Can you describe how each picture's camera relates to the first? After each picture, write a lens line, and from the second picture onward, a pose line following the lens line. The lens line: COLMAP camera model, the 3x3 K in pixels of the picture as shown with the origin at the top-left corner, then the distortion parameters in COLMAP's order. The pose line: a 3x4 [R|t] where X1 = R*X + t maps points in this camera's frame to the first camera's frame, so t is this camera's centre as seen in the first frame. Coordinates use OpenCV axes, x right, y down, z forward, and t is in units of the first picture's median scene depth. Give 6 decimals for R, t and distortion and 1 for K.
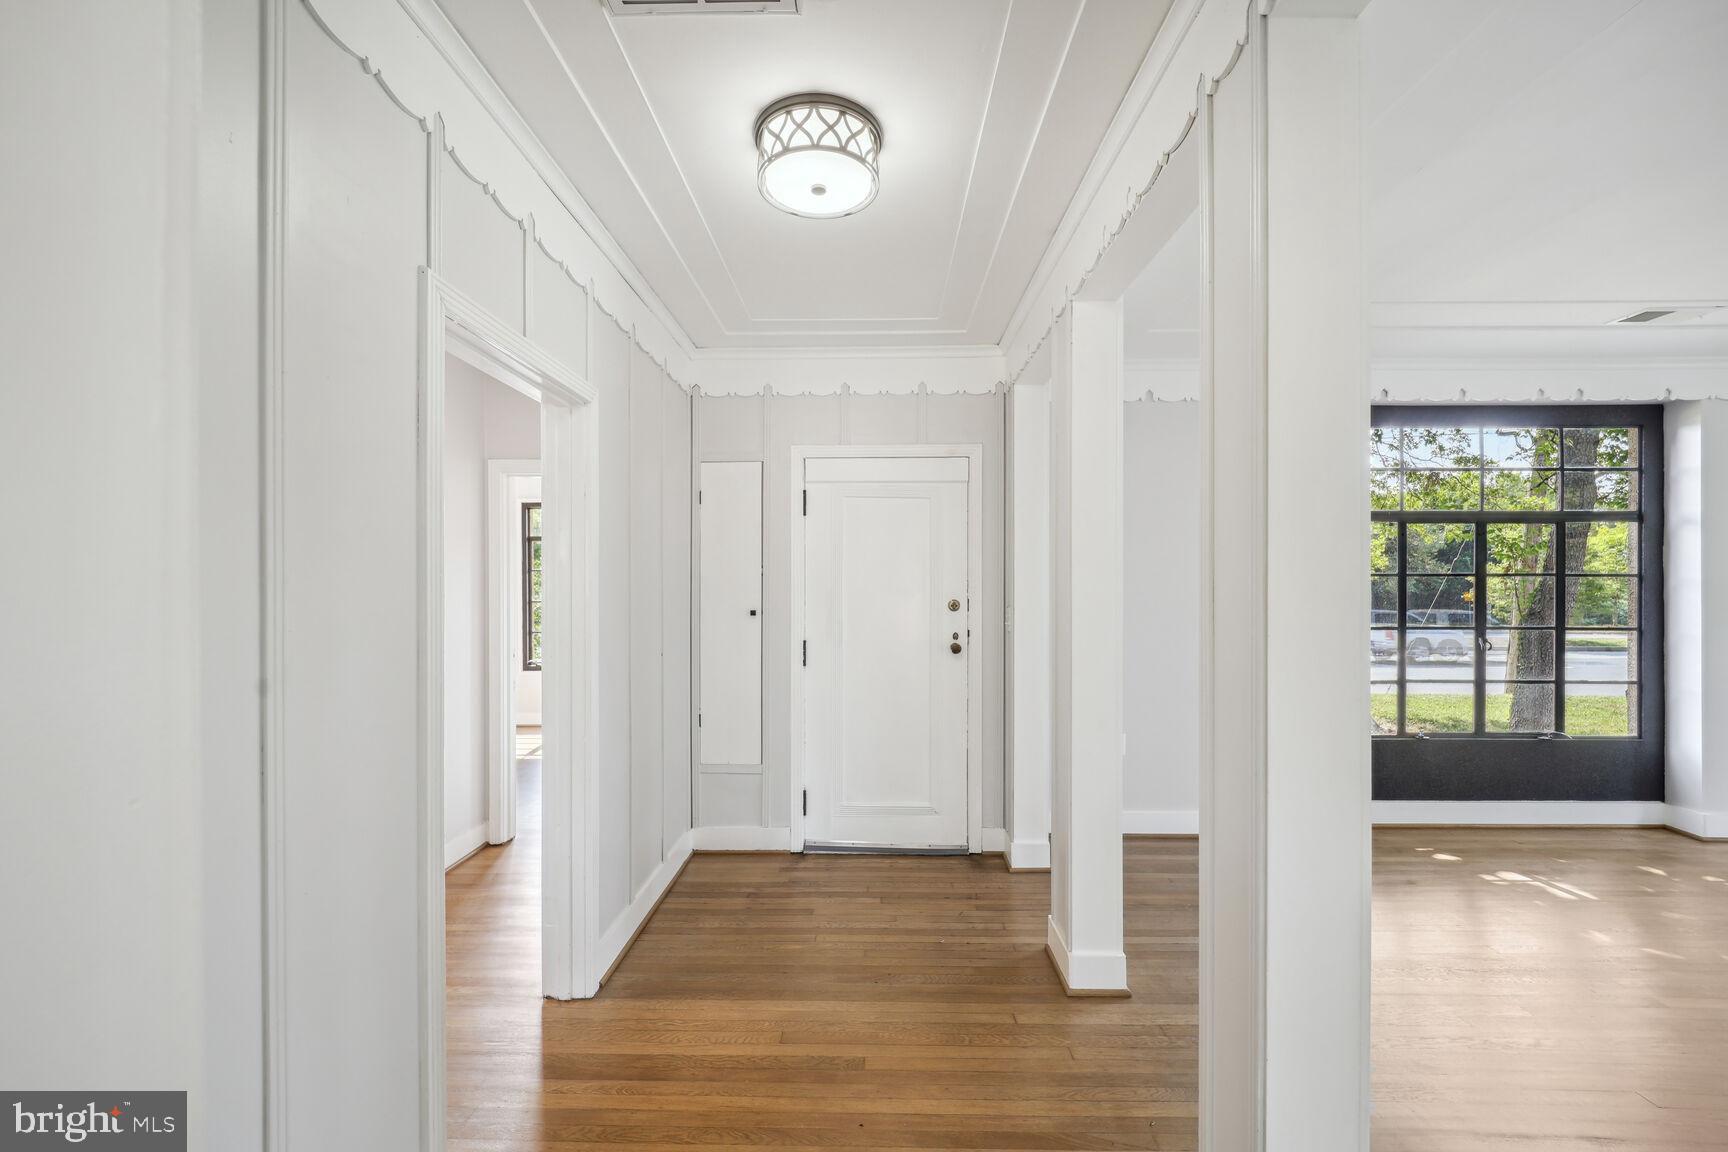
lens RADIAL K [[712.5, 0, 862.3], [0, 712.5, 578.7], [0, 0, 1]] dist [-0.000157, 0.000308]
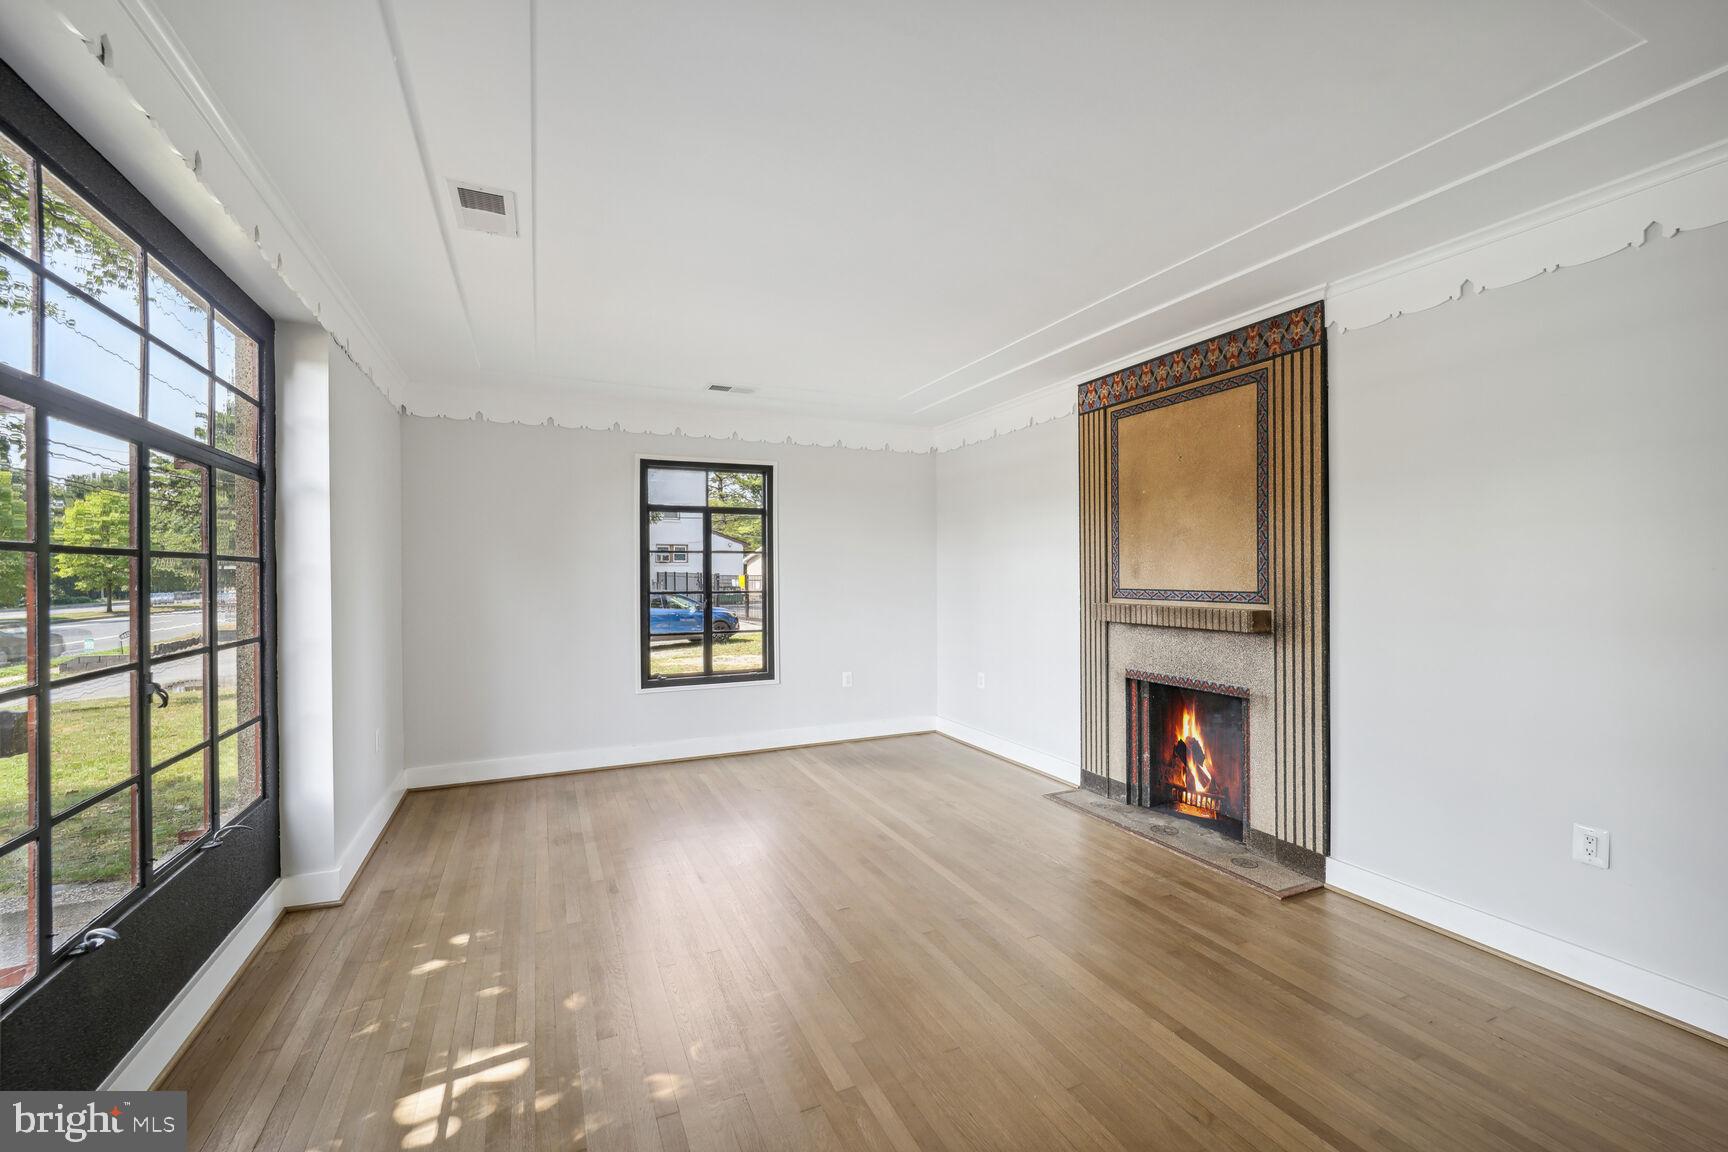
lens RADIAL K [[712.5, 0, 862.3], [0, 712.5, 578.7], [0, 0, 1]] dist [-0.000157, 0.000308]
pose [[-0.430913, -0.007641, 0.902361, 0.242012], [0.000122, 0.999964, 0.008526, 0.007226], [-0.902393, 0.003784, -0.430897, 0.819987]]
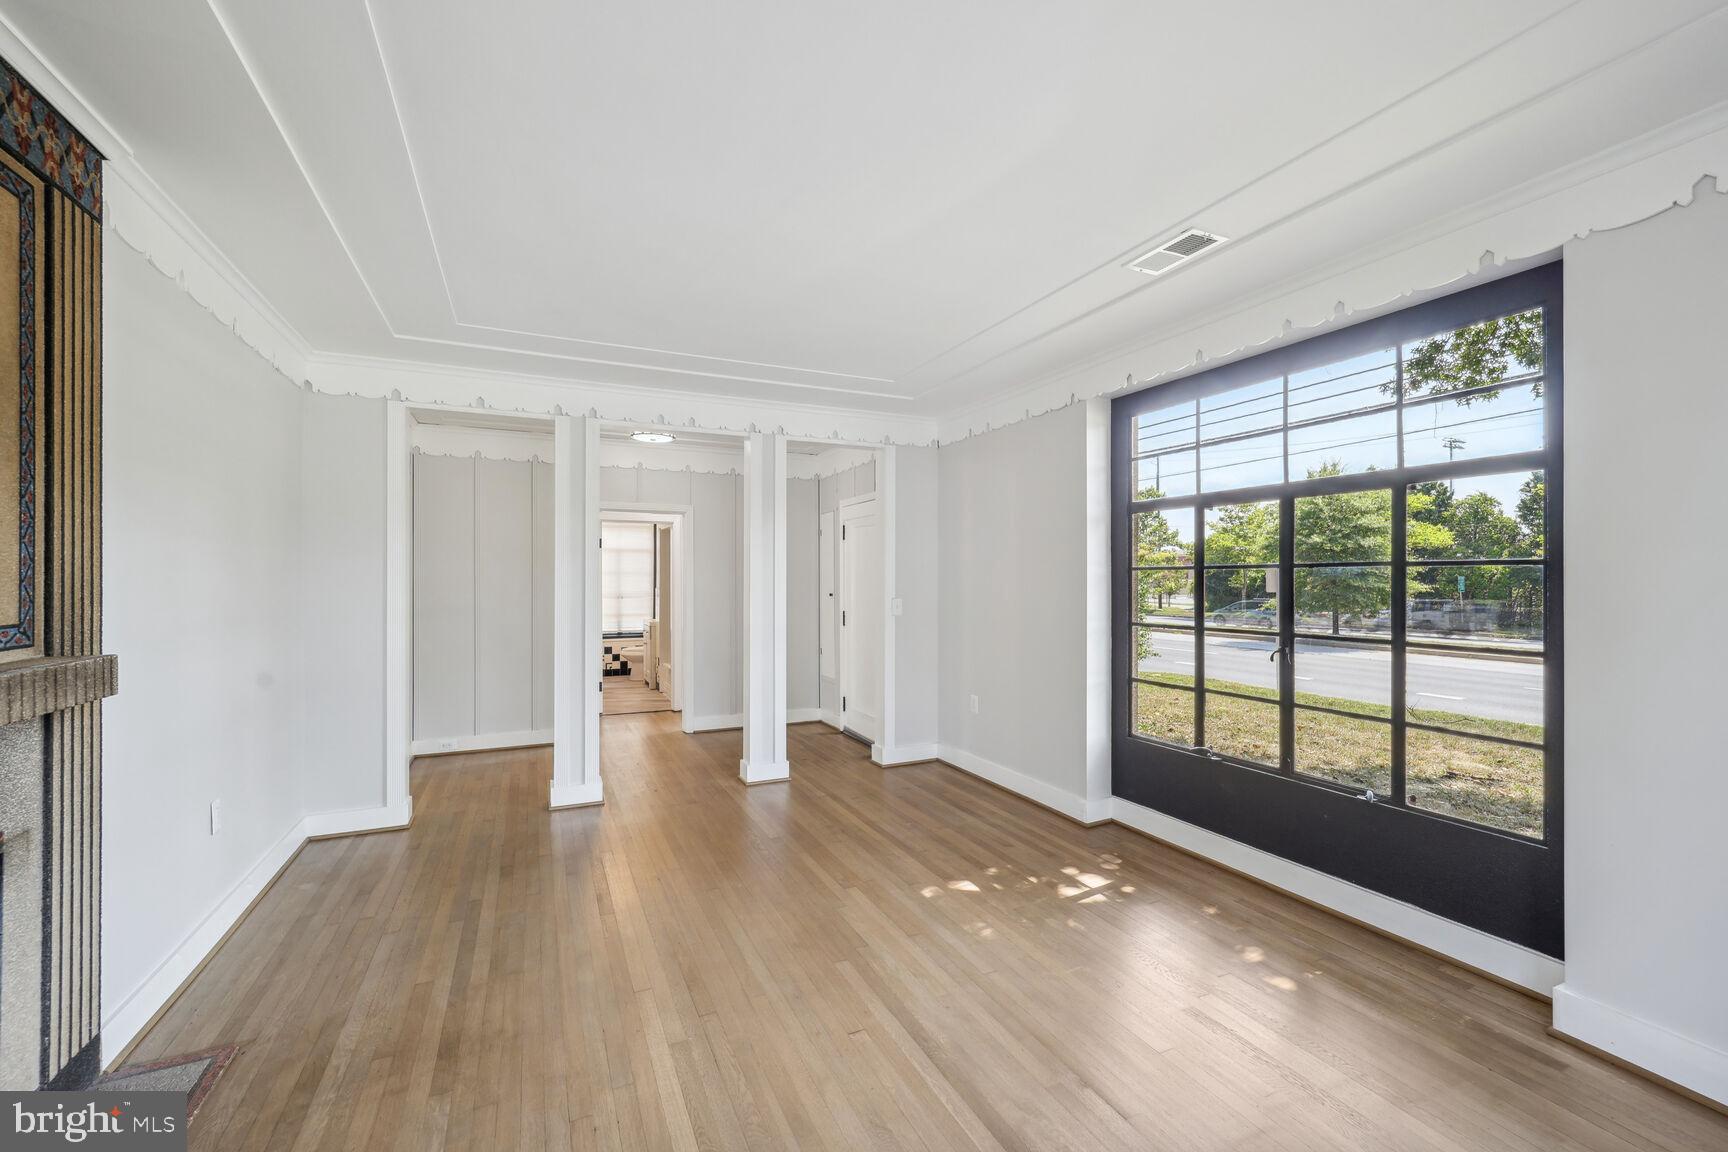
lens RADIAL K [[712.5, 0, 862.3], [0, 712.5, 578.7], [0, 0, 1]] dist [-0.000157, 0.000308]
pose [[0.435683, -0.001830, -0.900099, 1.449150], [0.006481, 0.999978, 0.001104, 0.005834], [0.900077, -0.006314, 0.435685, 0.269366]]
